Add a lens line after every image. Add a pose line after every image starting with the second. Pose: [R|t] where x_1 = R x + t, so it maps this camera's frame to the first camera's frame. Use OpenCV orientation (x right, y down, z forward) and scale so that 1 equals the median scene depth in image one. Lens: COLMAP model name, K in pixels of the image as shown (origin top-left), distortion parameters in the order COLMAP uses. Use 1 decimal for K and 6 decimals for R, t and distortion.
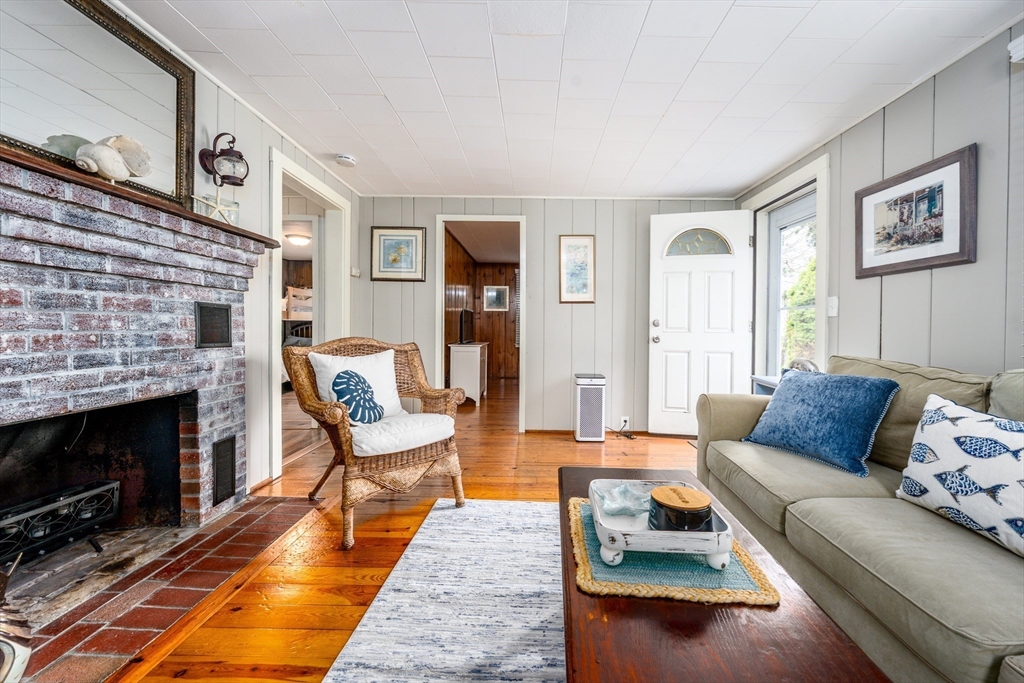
lens RADIAL K [[371.4, 0, 539.6], [0, 371.4, 328.3], [0, 0, 1]] dist [-0.001214, 0.000221]
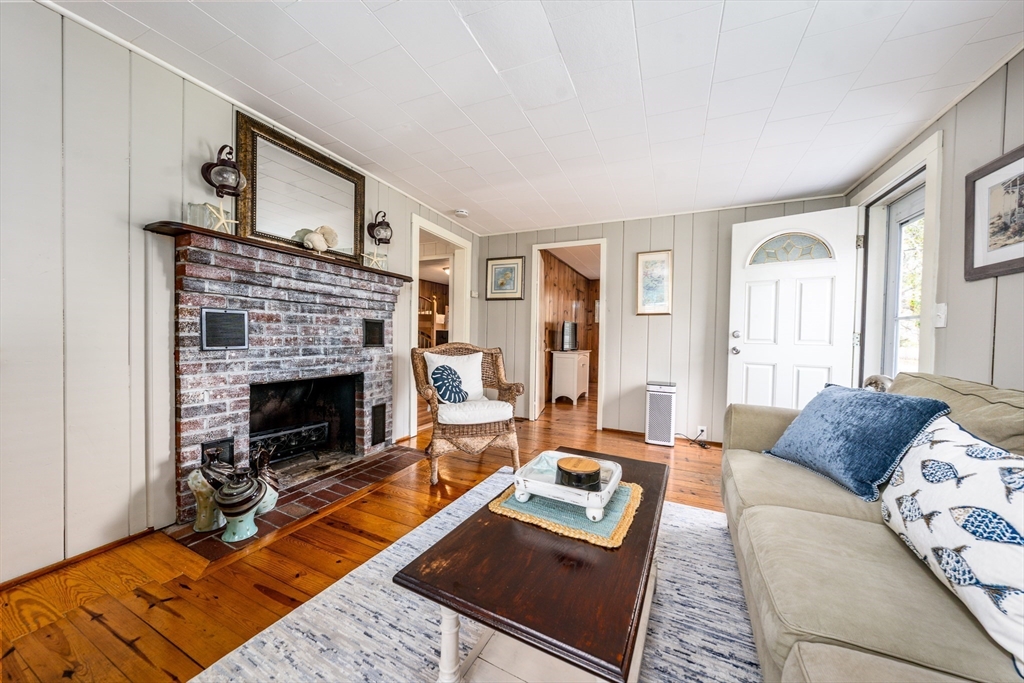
lens RADIAL K [[339.2, 0, 529.3], [0, 339.2, 340.6], [0, 0, 1]] dist [0.000519, -0.000019]
pose [[0.918800, 0.014743, -0.394448, 0.321474], [-0.012465, 0.999888, 0.008337, 0.003686], [0.394526, -0.002743, 0.918881, -0.079655]]
